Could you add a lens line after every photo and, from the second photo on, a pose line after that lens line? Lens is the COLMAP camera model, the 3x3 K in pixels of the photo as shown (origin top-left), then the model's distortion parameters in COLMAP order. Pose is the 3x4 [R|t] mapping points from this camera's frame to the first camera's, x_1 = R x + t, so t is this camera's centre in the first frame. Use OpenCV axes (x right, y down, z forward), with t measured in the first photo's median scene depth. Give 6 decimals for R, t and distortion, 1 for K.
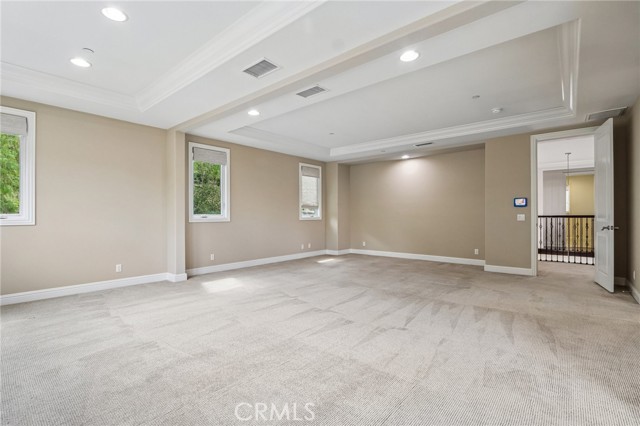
lens RADIAL K [[300.9, 0, 317.3], [0, 300.9, 214.2], [0, 0, 1]] dist [-0.021704, 0.000858]
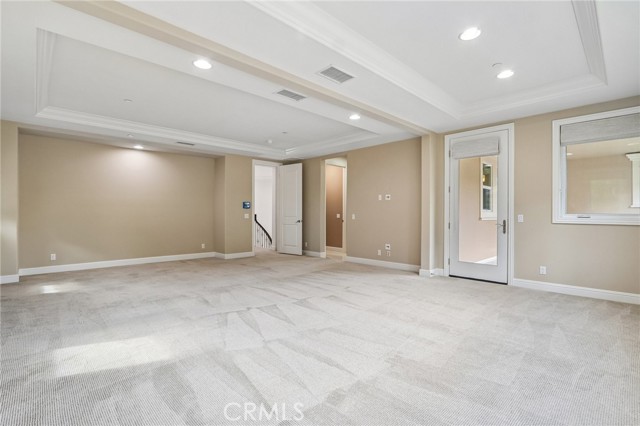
lens RADIAL K [[300.9, 0, 319.0], [0, 300.9, 214.7], [0, 0, 1]] dist [-0.021704, 0.000858]
pose [[0.088183, 0.000271, 0.996104, -0.809627], [-0.006747, 0.999977, 0.000325, 0.001297], [-0.996081, -0.006750, 0.088183, 0.632145]]
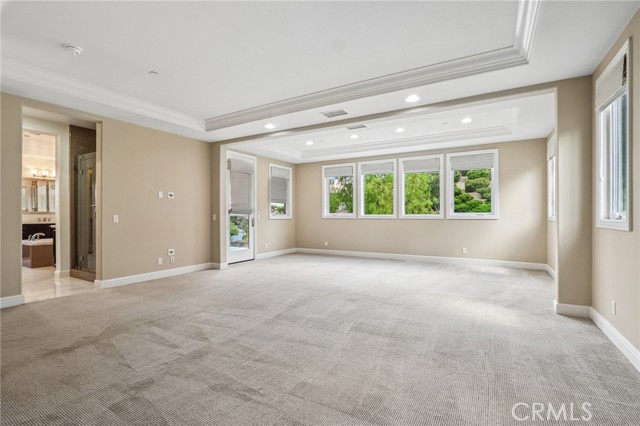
lens RADIAL K [[300.9, 0, 324.5], [0, 300.9, 212.1], [0, 0, 1]] dist [-0.021704, 0.000858]
pose [[-0.983468, 0.002610, -0.181065, 0.191754], [0.004886, 0.999915, -0.012124, 0.005012], [0.181018, -0.012809, -0.983396, 1.705581]]
